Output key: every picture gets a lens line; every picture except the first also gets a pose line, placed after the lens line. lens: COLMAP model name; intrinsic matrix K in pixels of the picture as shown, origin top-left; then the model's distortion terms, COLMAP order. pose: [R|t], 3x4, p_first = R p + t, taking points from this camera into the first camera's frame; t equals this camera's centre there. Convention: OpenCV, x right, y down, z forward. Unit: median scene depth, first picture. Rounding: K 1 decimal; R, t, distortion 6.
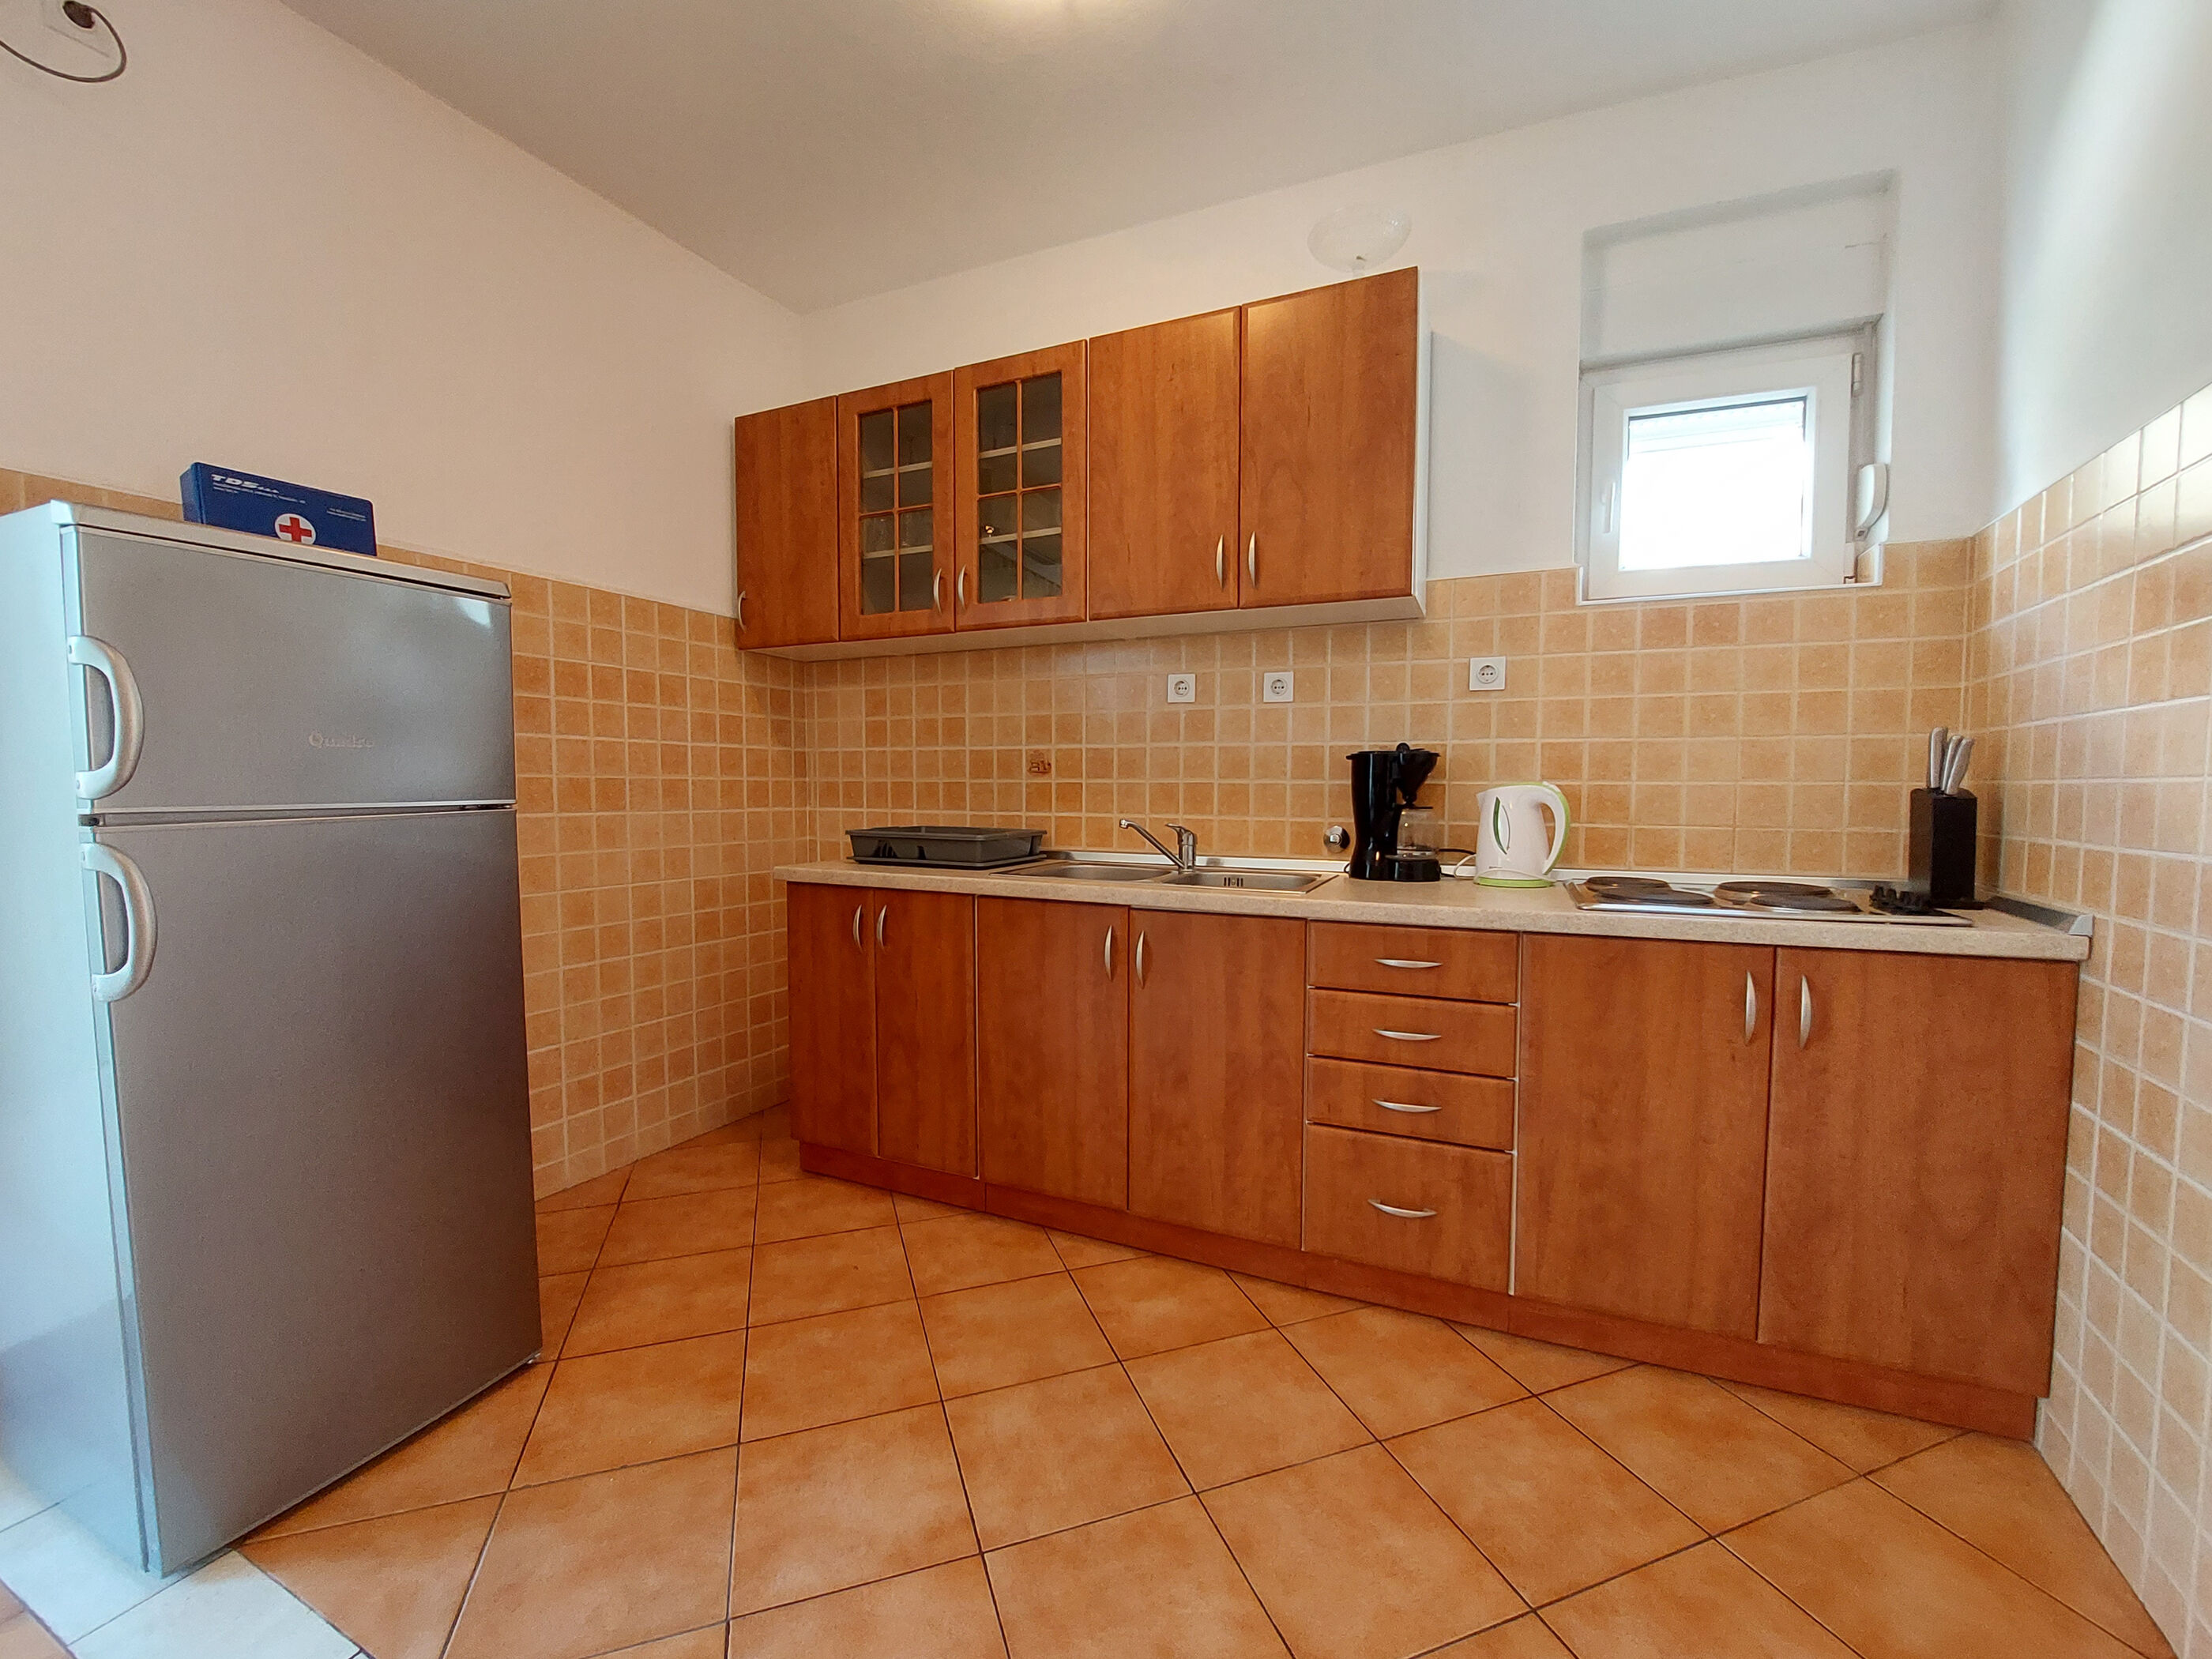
lens RADIAL K [[886.2, 0, 1113.2], [0, 886.2, 838.1], [0, 0, 1]] dist [-0.016516, -0.001060]
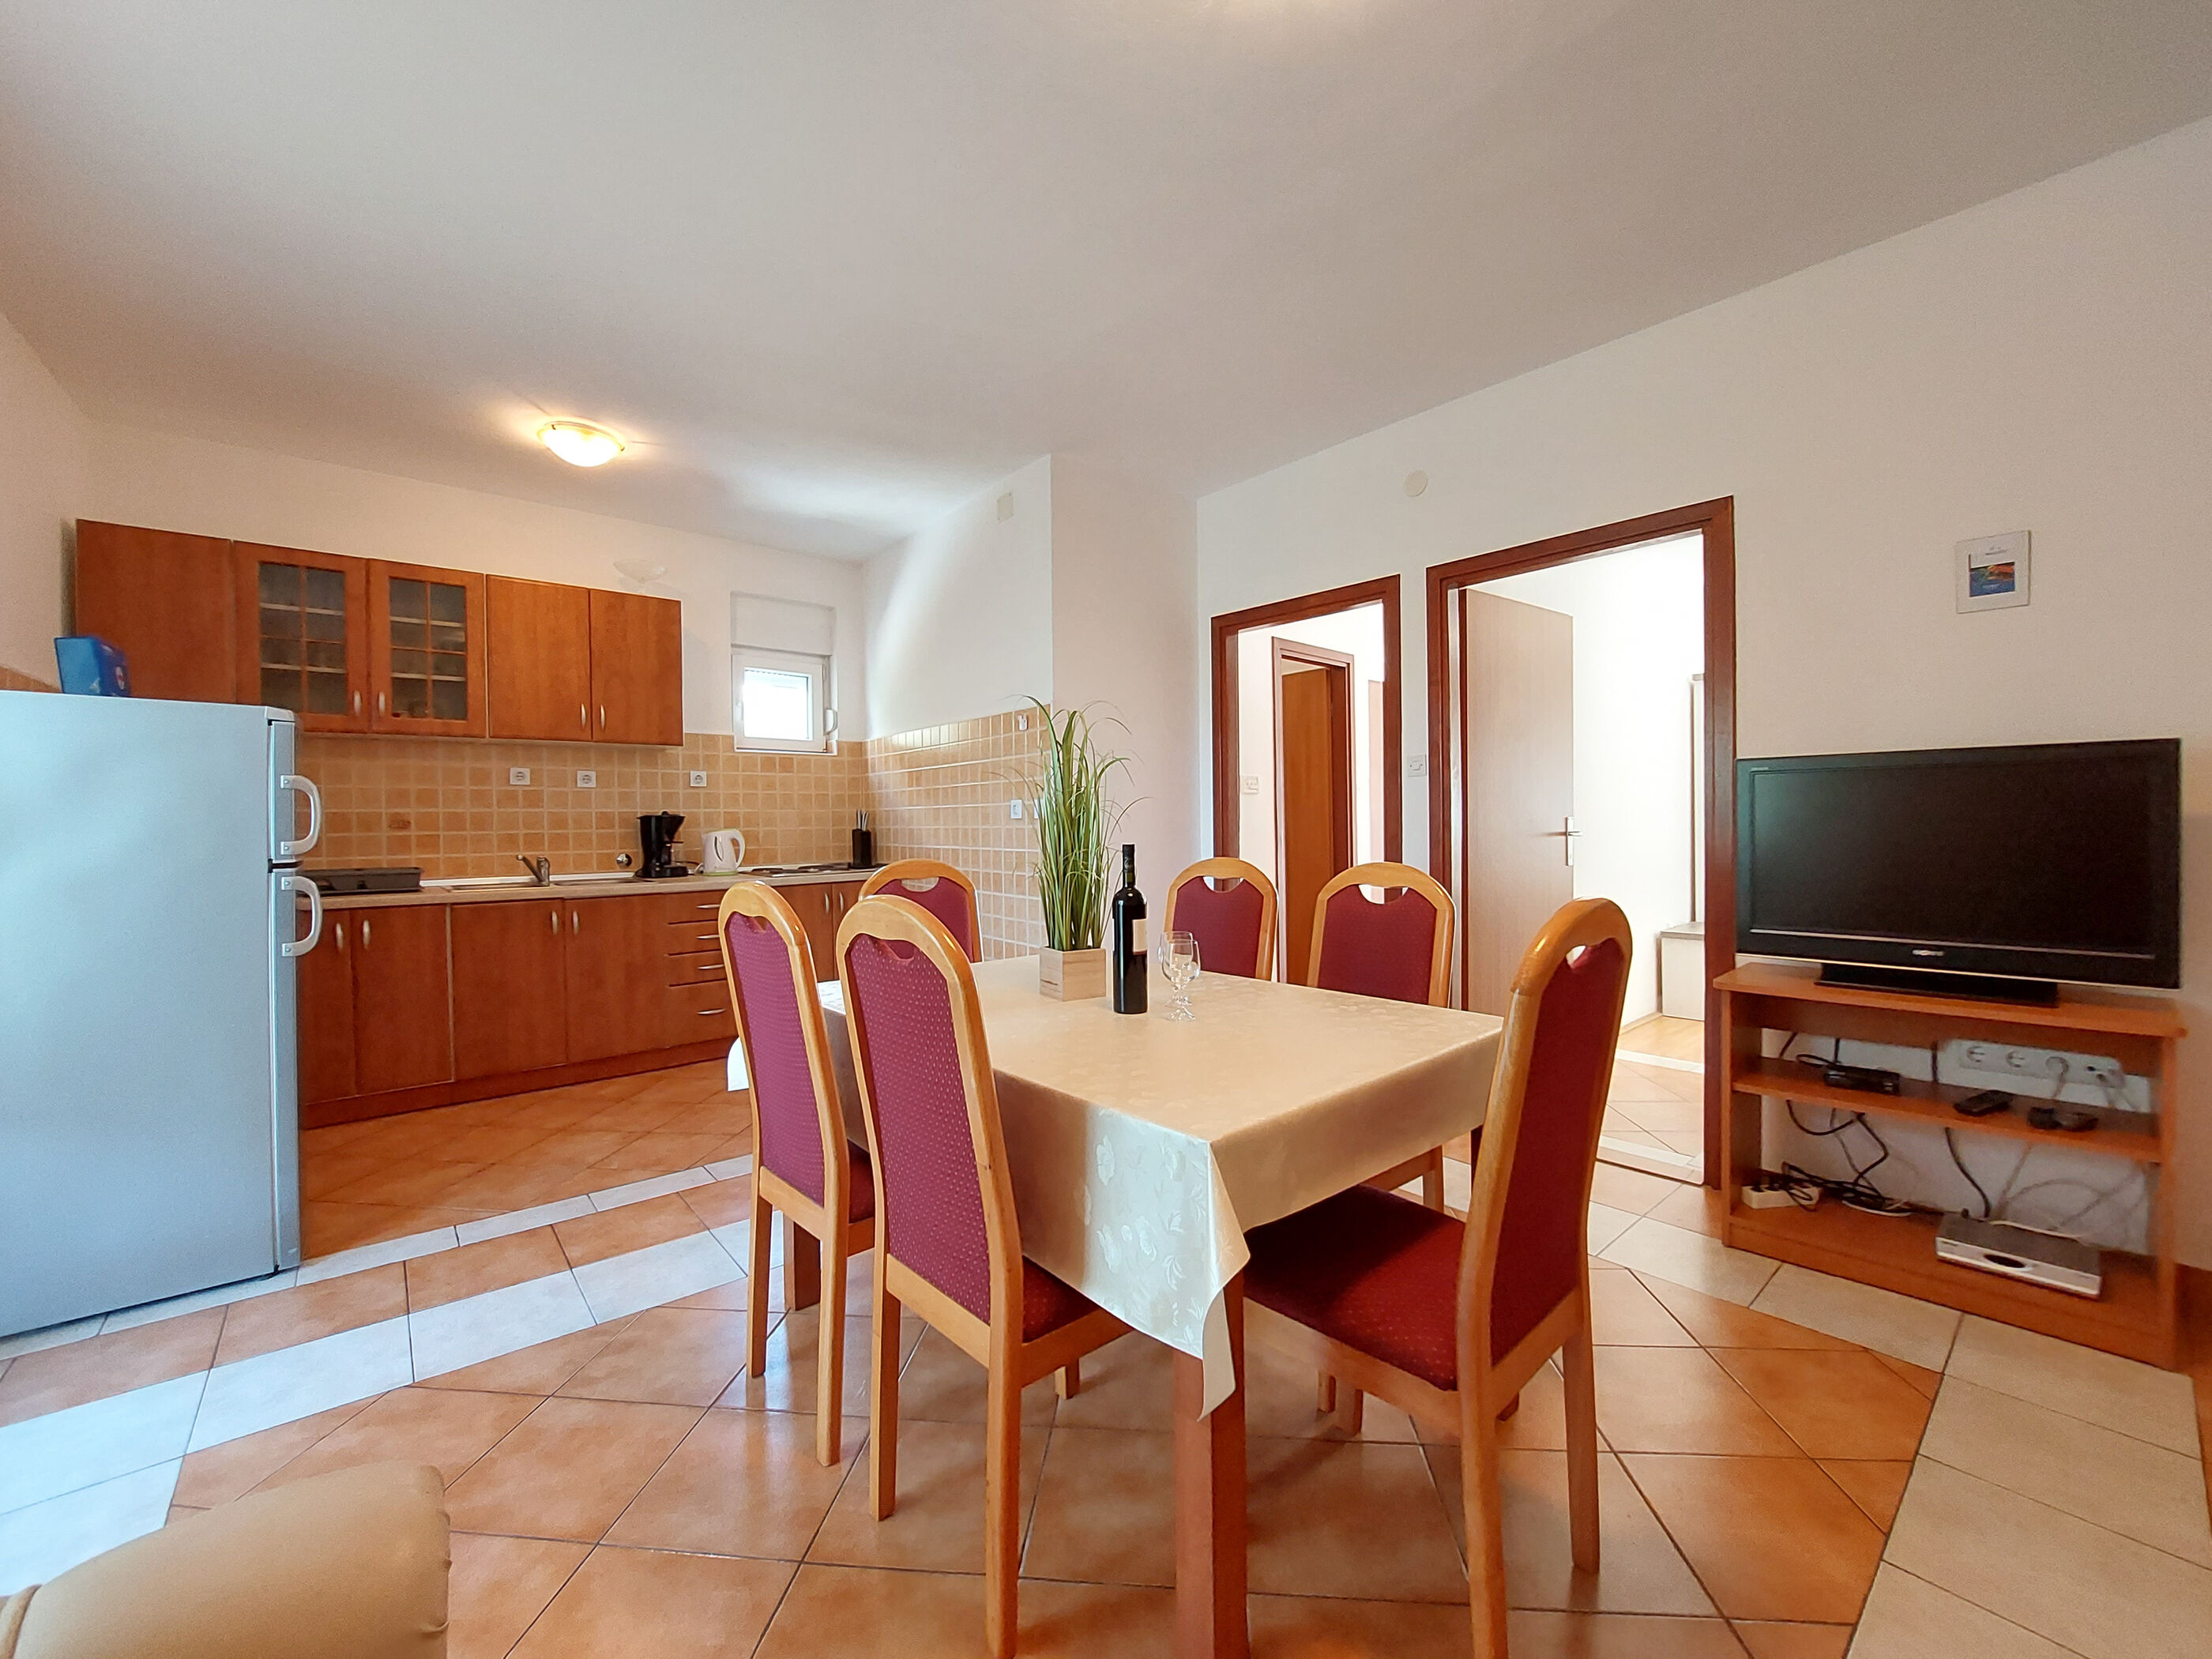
lens RADIAL K [[886.2, 0, 1115.7], [0, 886.2, 823.4], [0, 0, 1]] dist [-0.016516, -0.001060]
pose [[0.409954, -0.013119, 0.912012, -1.149099], [0.064735, 0.997794, -0.014746, 0.019078], [-0.909806, 0.065084, 0.409899, -0.816882]]
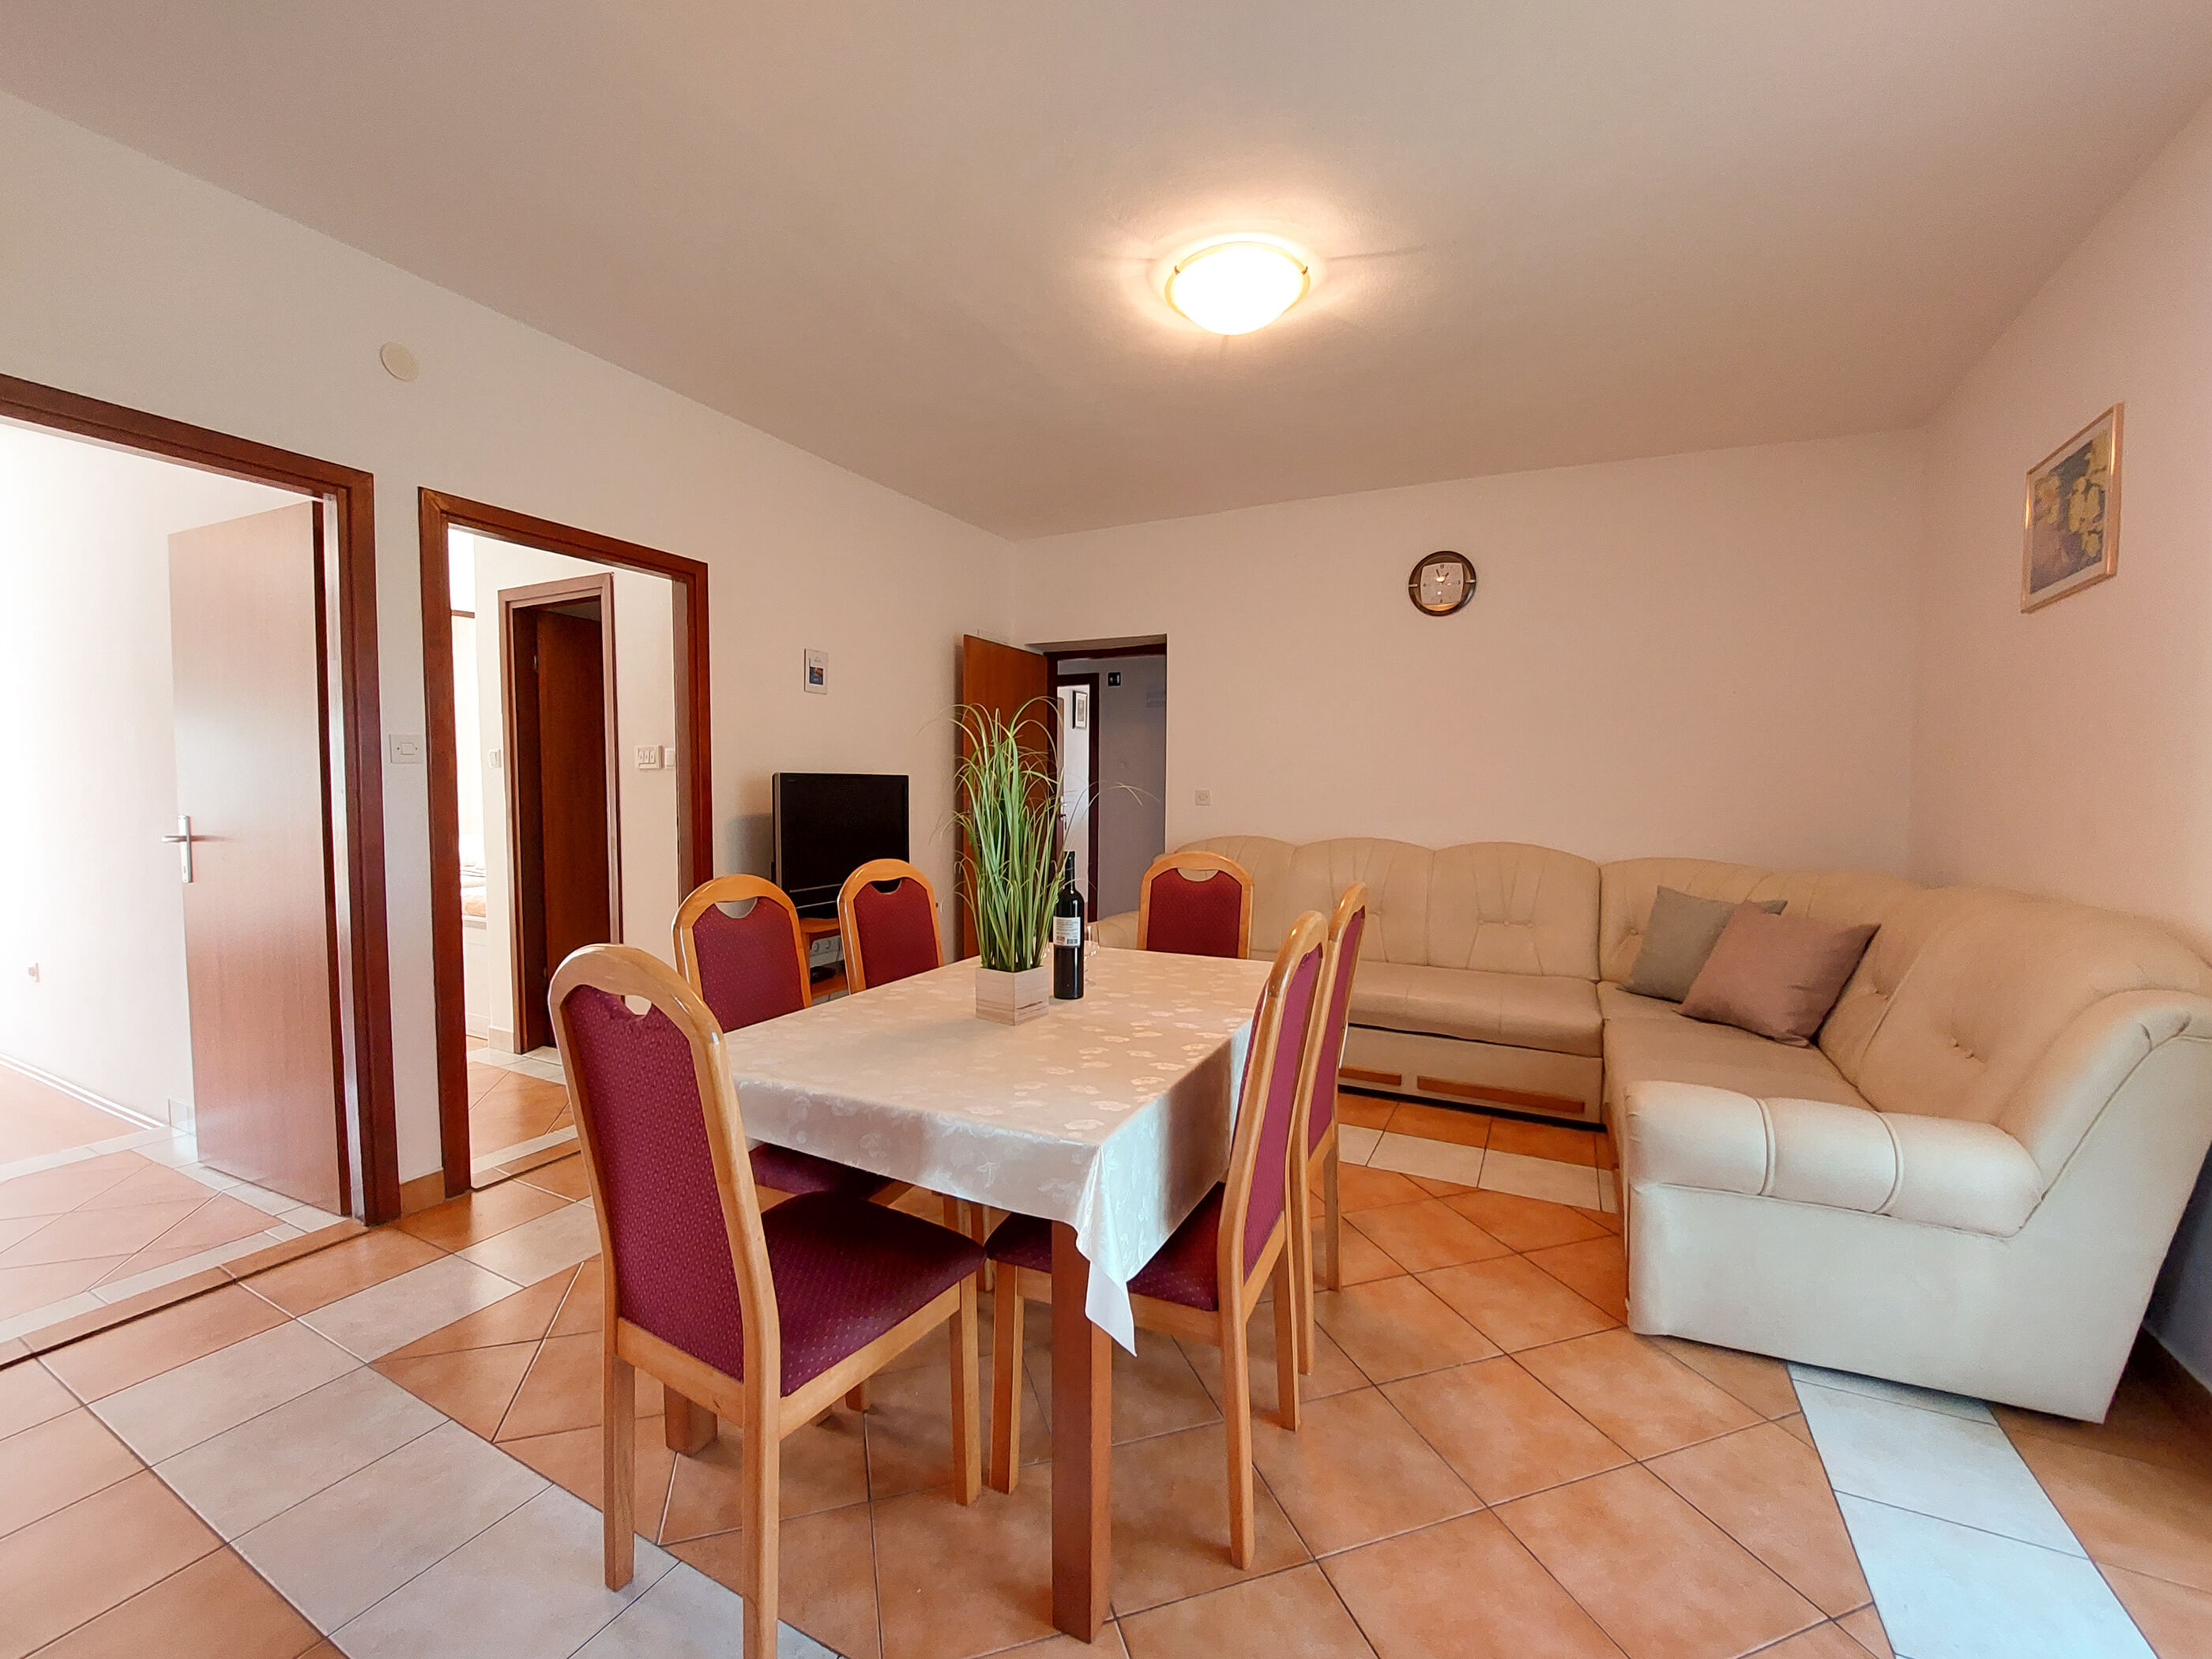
lens RADIAL K [[886.2, 0, 1110.3], [0, 886.2, 836.3], [0, 0, 1]] dist [-0.016516, -0.001060]
pose [[-0.999433, -0.011508, 0.031656, -0.428778], [-0.007870, 0.993595, 0.112722, -0.102328], [-0.032750, 0.112409, -0.993122, 0.496992]]
